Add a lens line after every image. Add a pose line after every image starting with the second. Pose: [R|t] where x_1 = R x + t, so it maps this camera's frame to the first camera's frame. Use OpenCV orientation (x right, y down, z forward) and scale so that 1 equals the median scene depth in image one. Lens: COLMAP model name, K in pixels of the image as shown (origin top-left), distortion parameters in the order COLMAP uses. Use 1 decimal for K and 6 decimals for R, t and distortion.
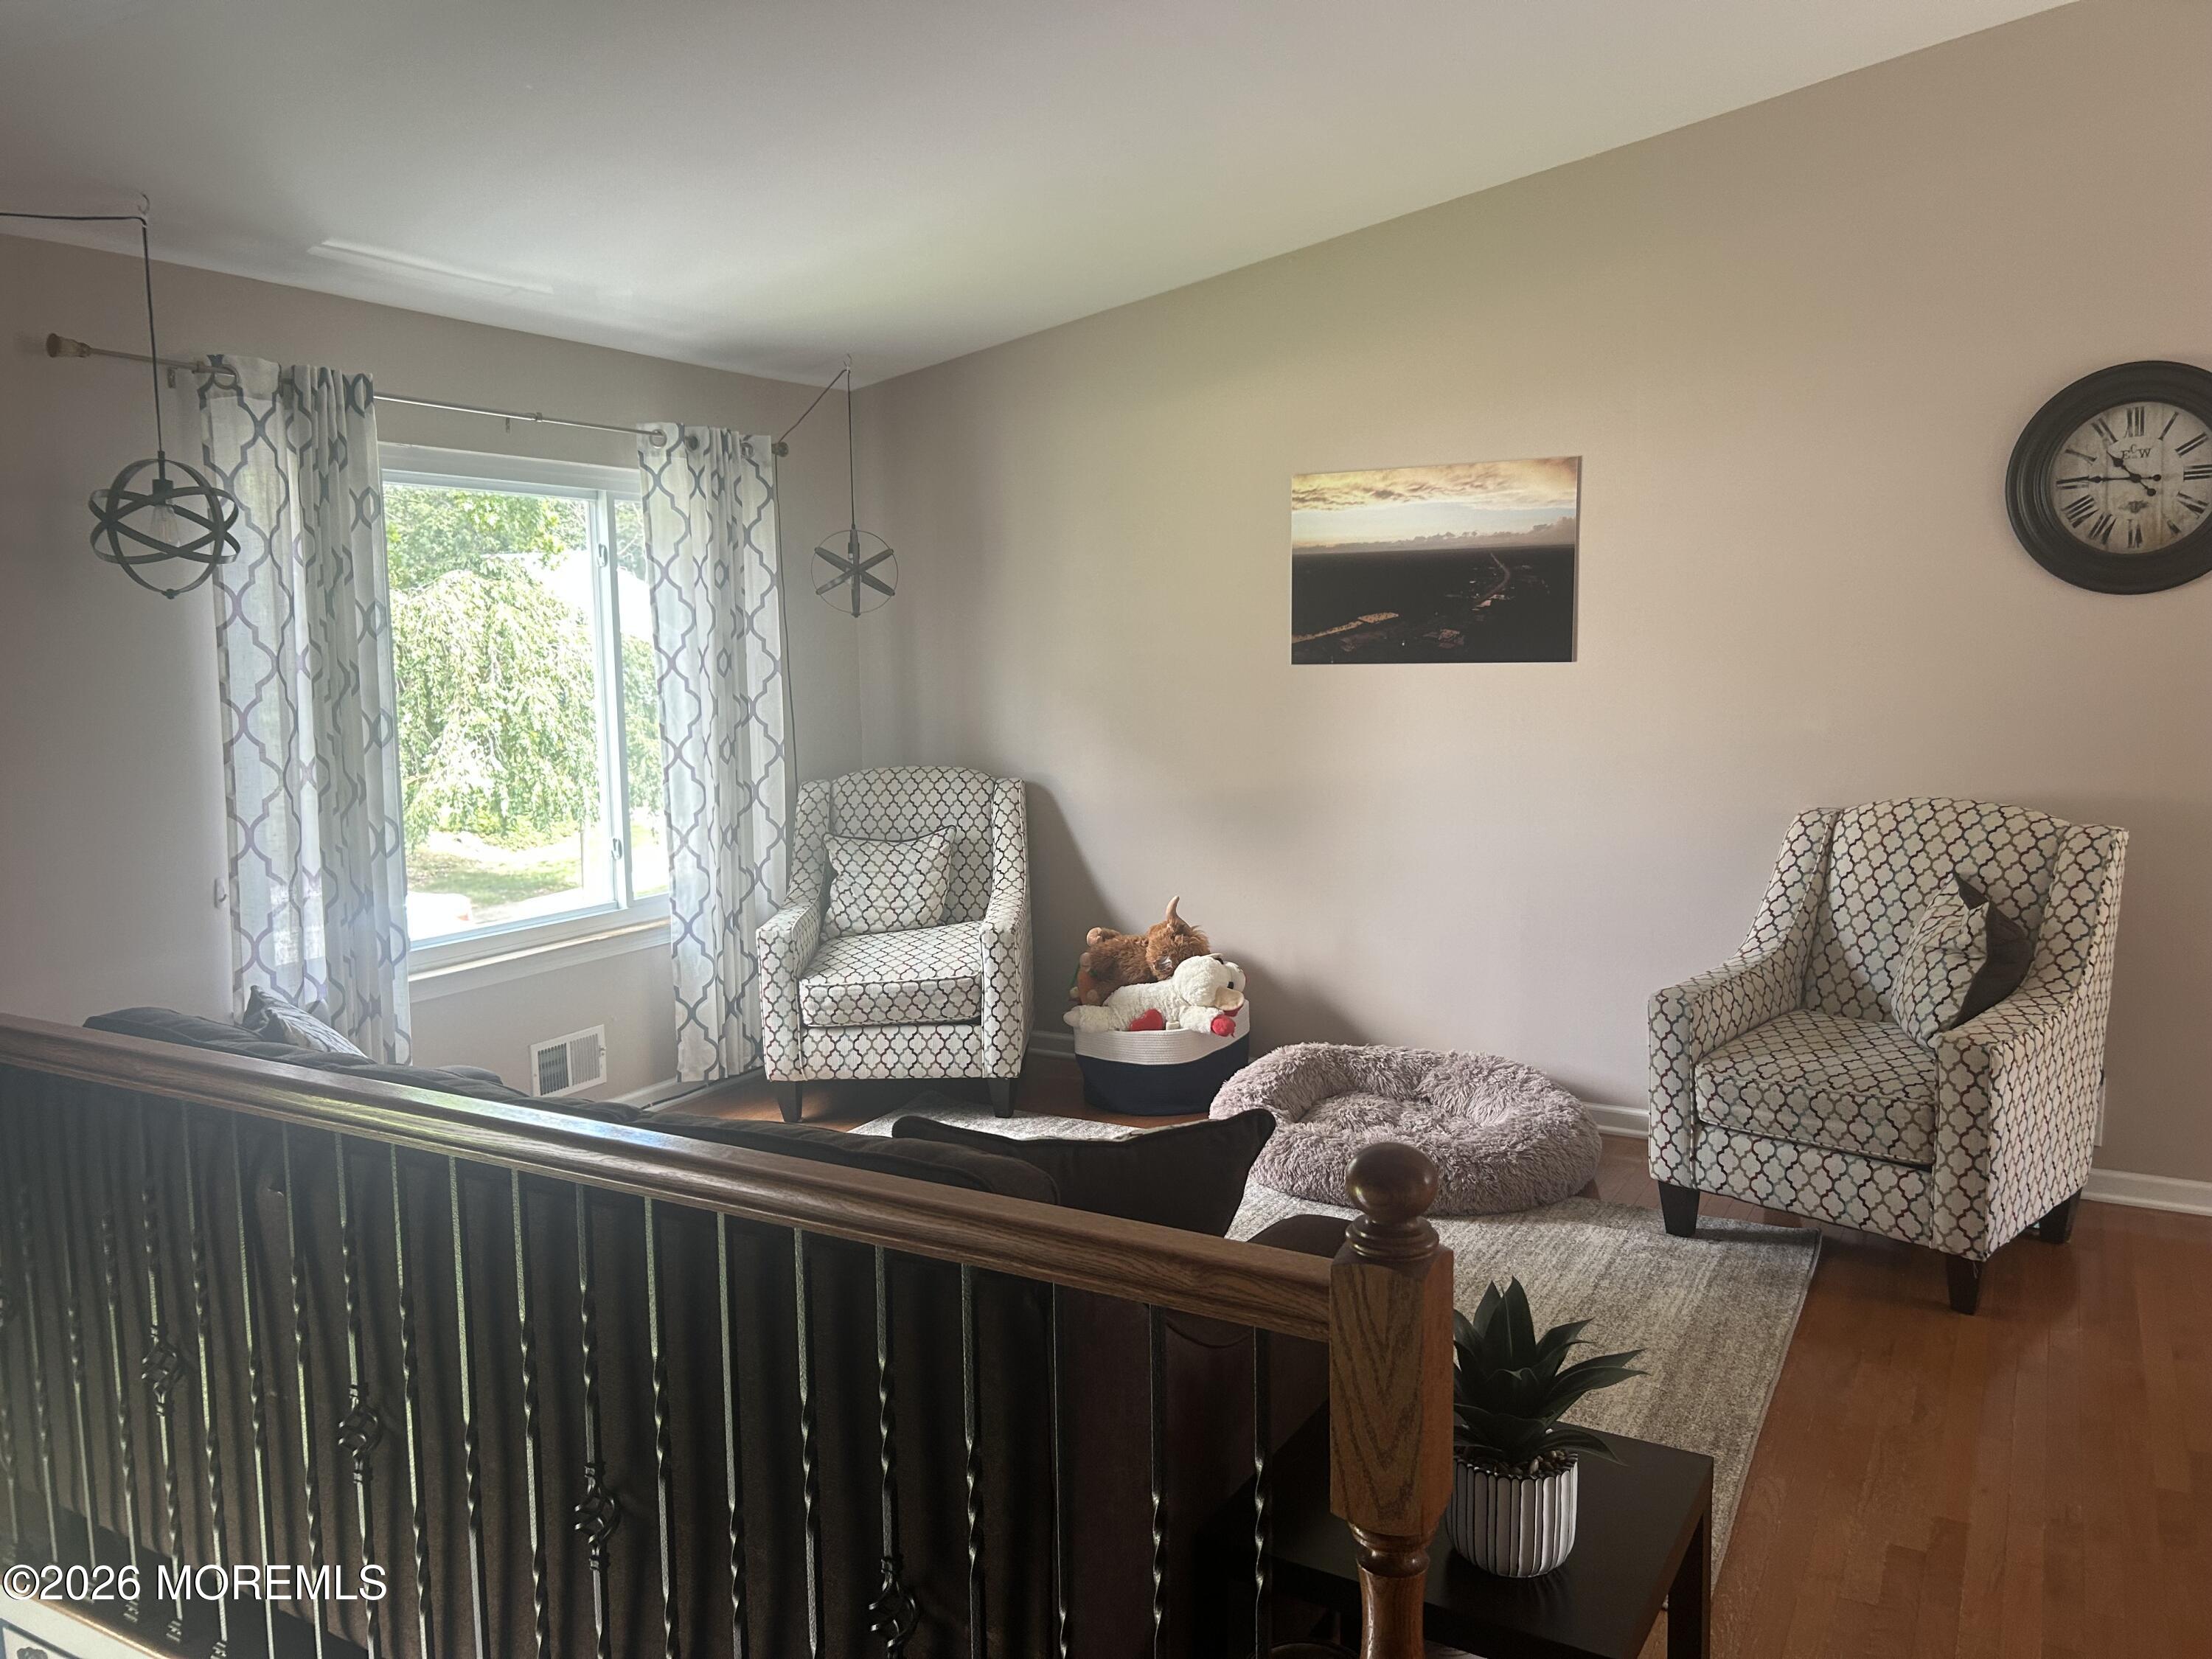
lens RADIAL K [[1676.6, 0, 1115.7], [0, 1676.6, 820.3], [0, 0, 1]] dist [0.052640, -0.056230]
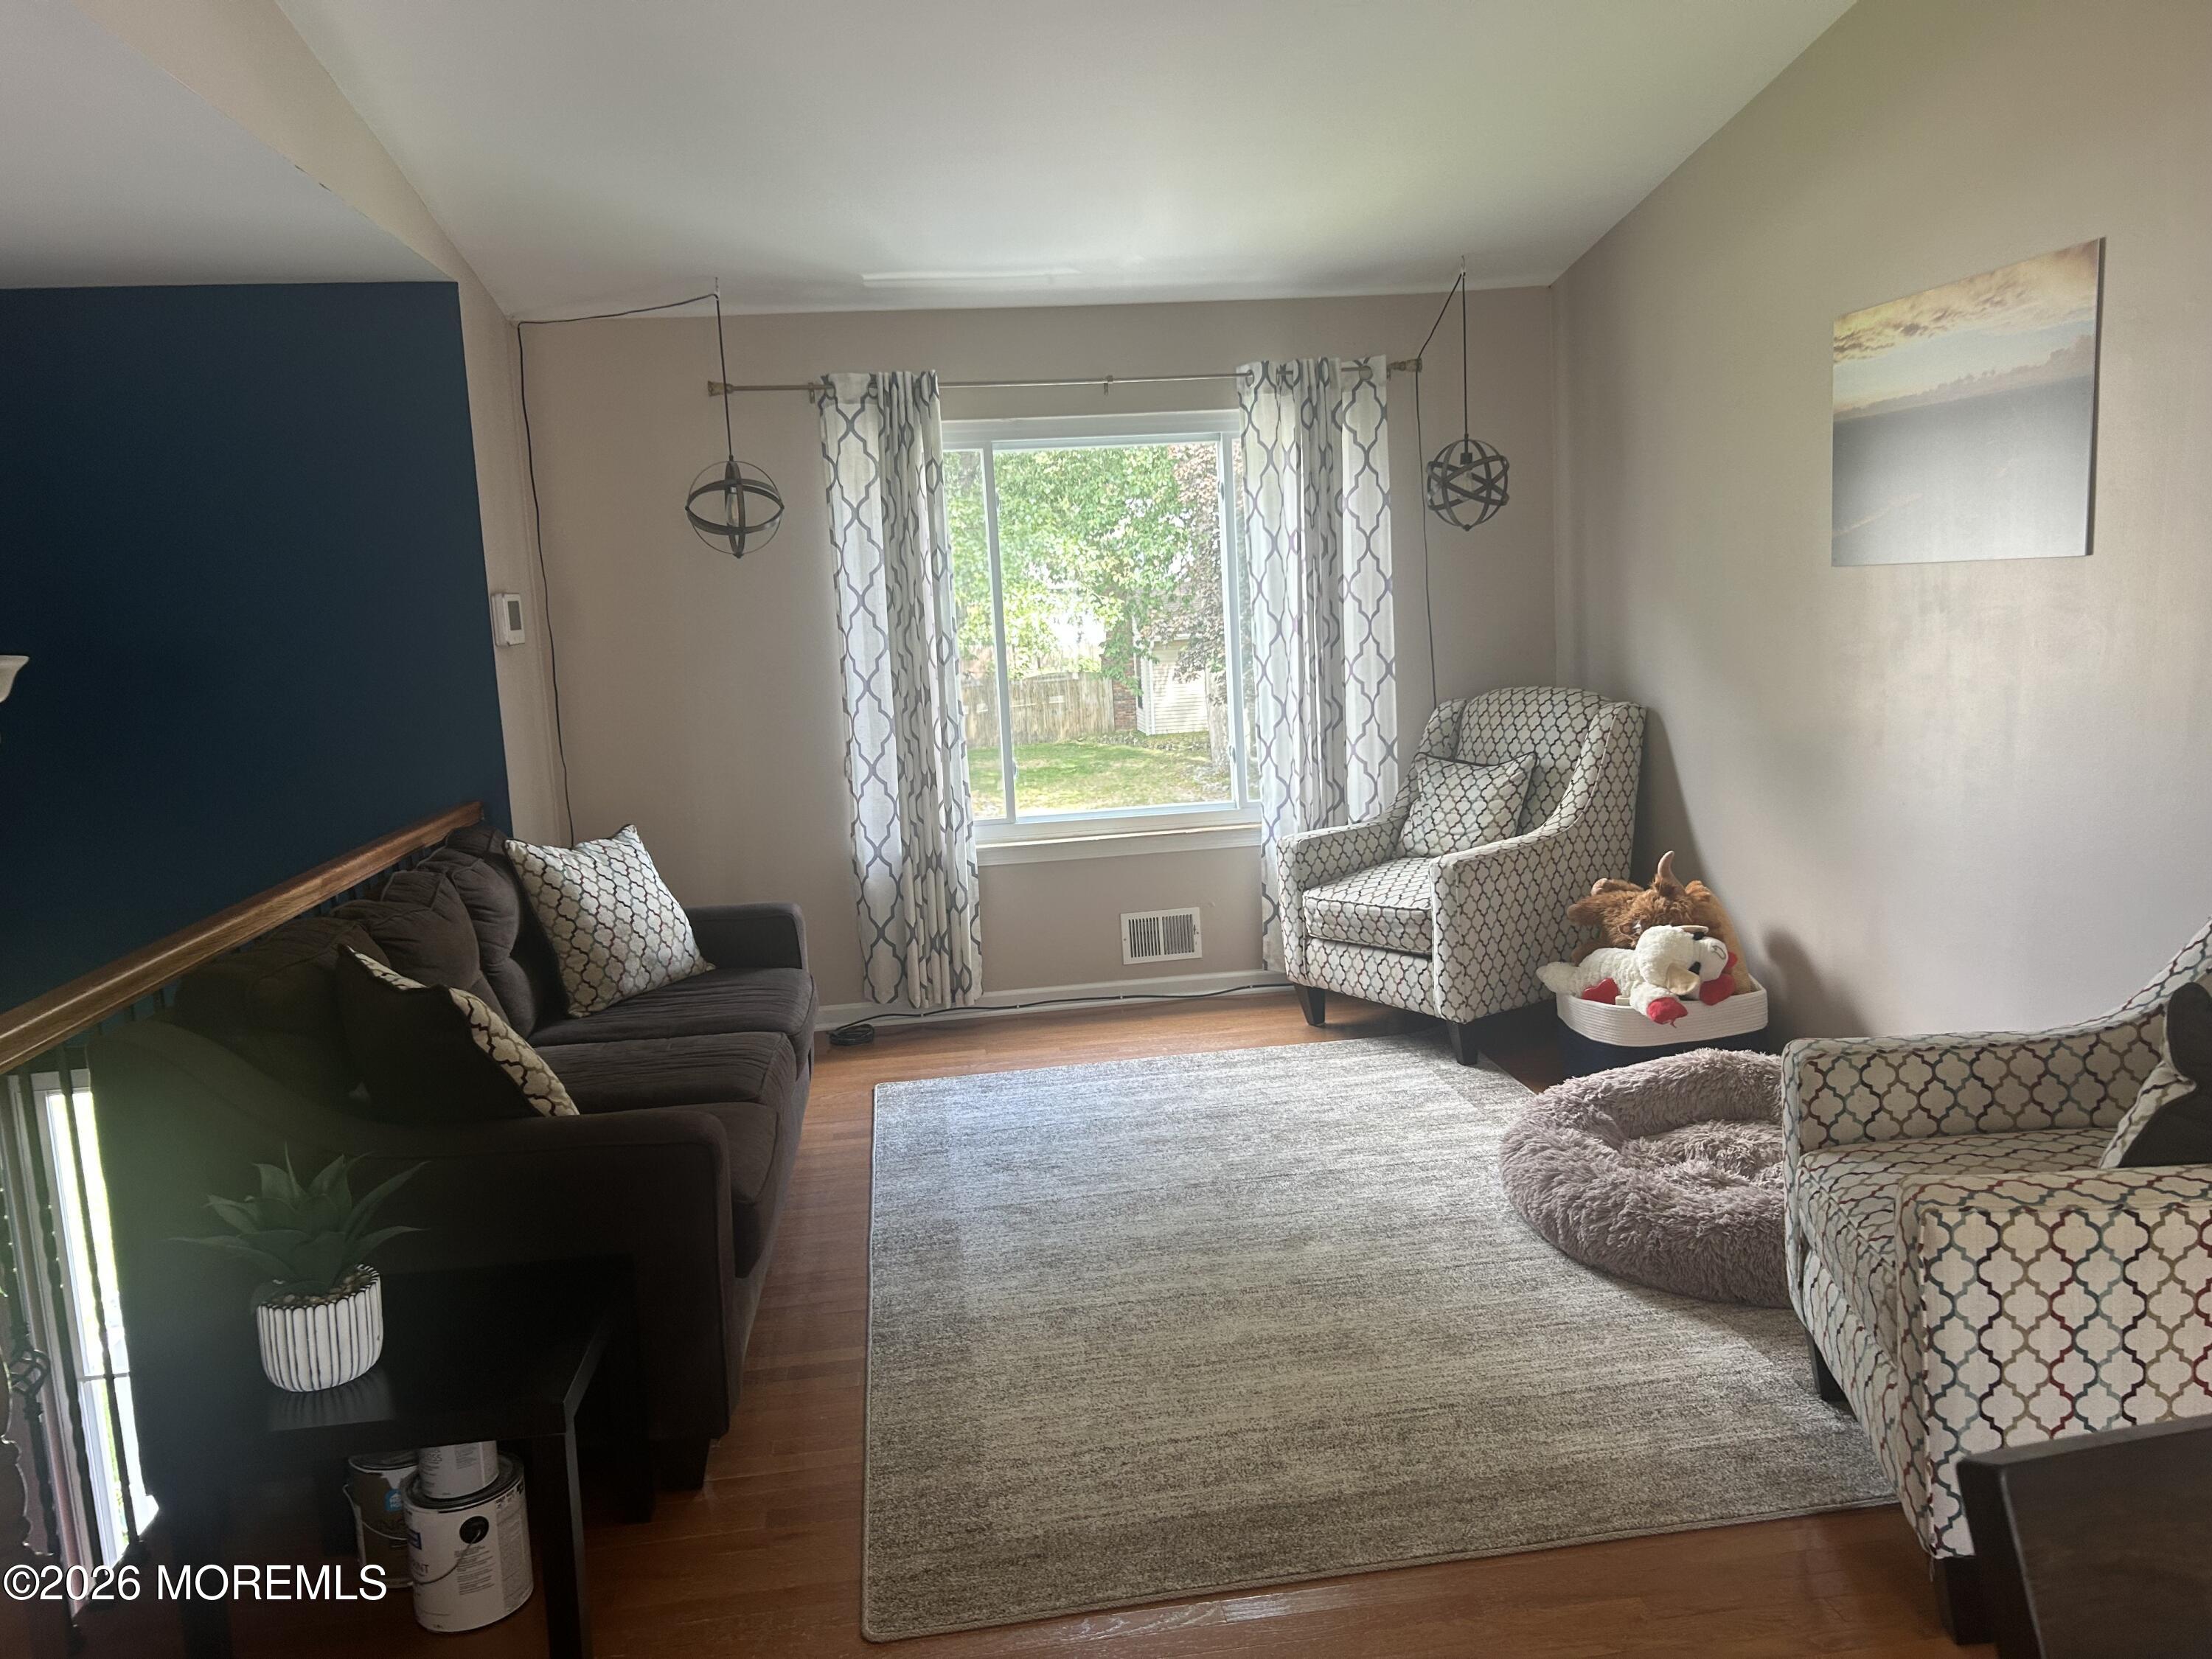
lens RADIAL K [[1676.6, 0, 1108.6], [0, 1676.6, 824.4], [0, 0, 1]] dist [0.052640, -0.056230]
pose [[0.582696, 0.094241, -0.807207, 0.576131], [-0.045091, 0.995473, 0.083671, -0.027247], [0.811438, -0.012357, 0.584307, 0.292443]]
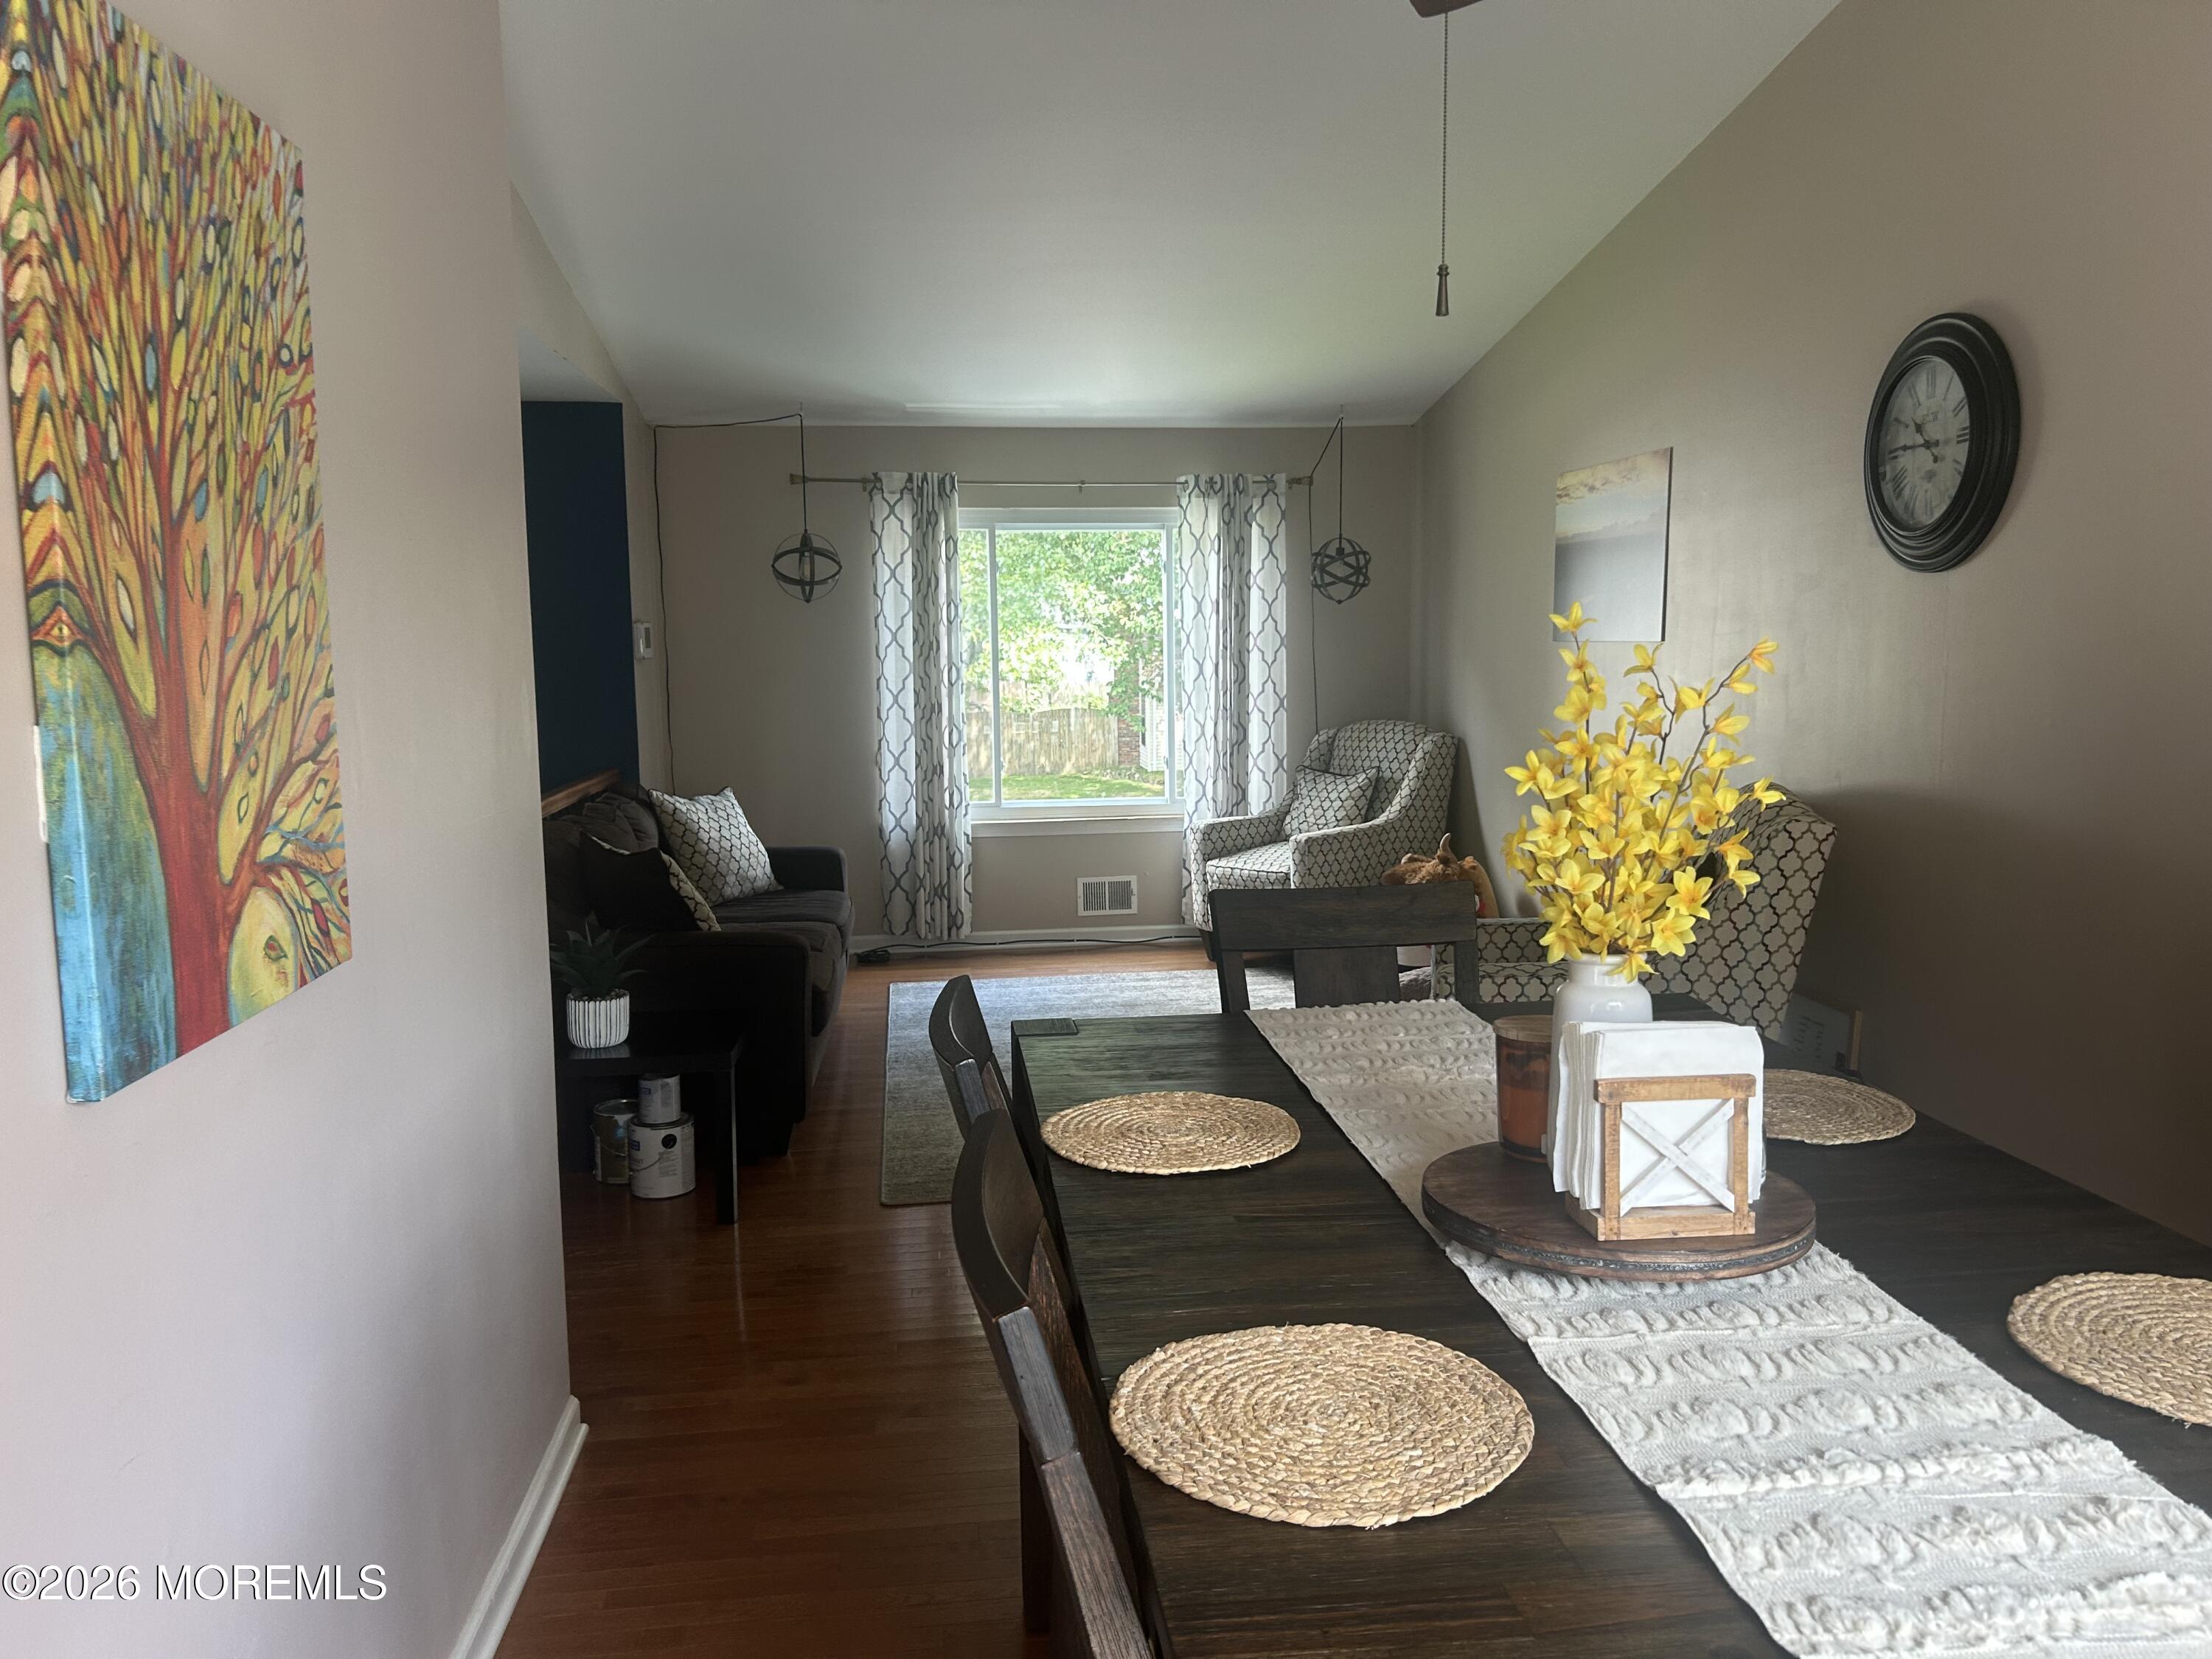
lens RADIAL K [[1676.6, 0, 1105.7], [0, 1676.6, 836.7], [0, 0, 1]] dist [0.052640, -0.056230]
pose [[0.572235, 0.104380, -0.813420, 0.917957], [-0.085493, 0.994055, 0.067416, -0.013867], [0.815621, 0.030964, 0.577757, 0.103409]]
